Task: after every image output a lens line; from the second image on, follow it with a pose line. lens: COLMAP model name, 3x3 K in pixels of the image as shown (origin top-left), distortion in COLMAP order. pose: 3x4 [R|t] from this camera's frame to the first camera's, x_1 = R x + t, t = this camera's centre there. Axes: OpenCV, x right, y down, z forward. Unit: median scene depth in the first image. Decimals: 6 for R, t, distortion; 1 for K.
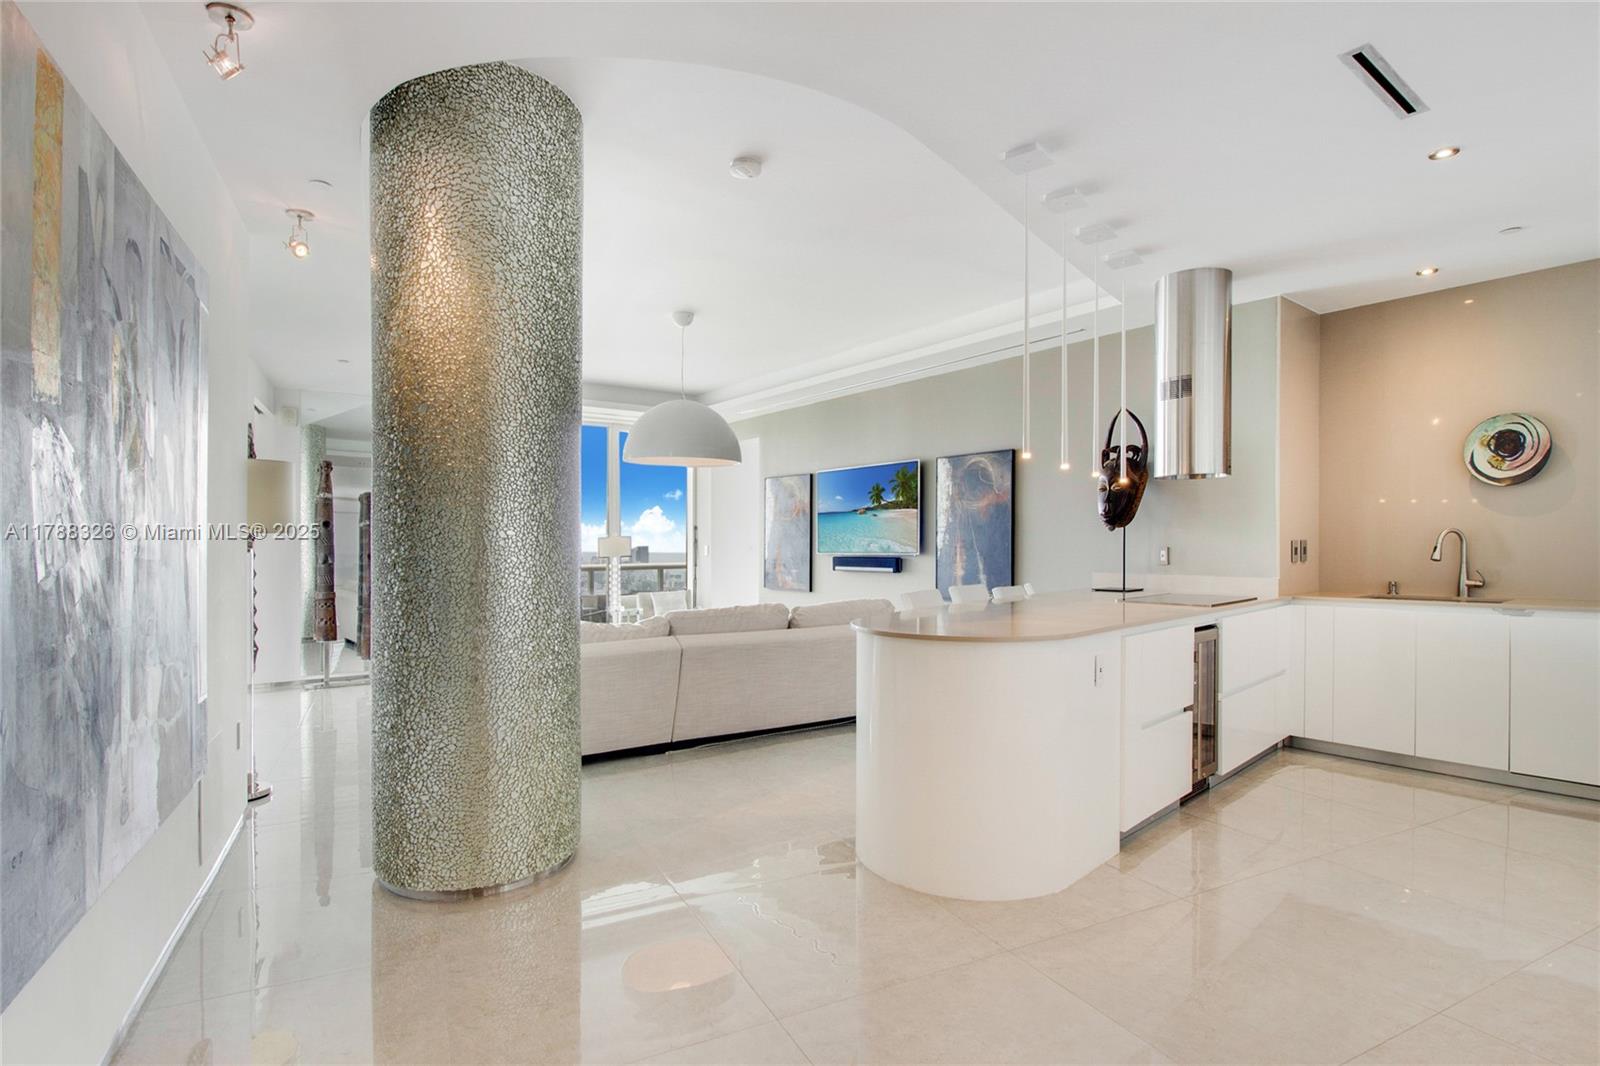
lens RADIAL K [[879.6, 0, 806.6], [0, 879.6, 556.8], [0, 0, 1]] dist [0.025304, -0.000344]
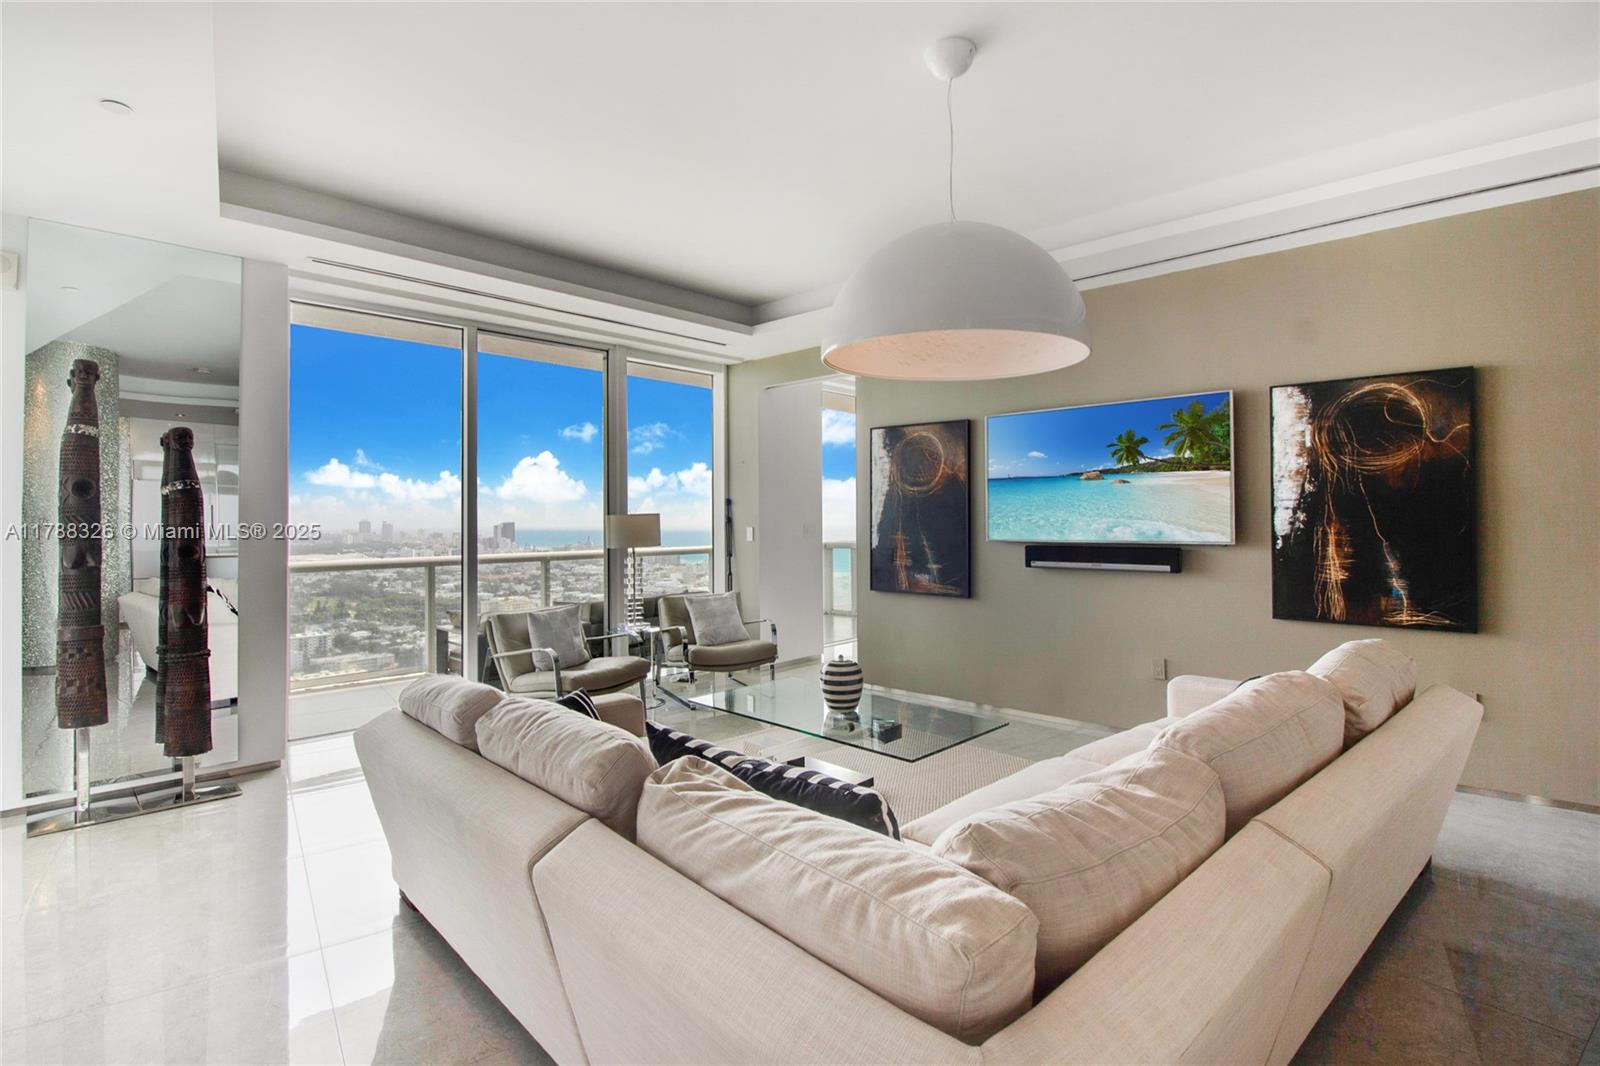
lens RADIAL K [[760.8, 0, 834.1], [0, 760.8, 515.5], [0, 0, 1]] dist [0.000495, -0.002421]
pose [[0.968846, 0.003805, 0.247633, -0.271217], [0.002029, 0.999726, -0.023301, -0.010822], [-0.247654, 0.023078, 0.968574, 0.548179]]
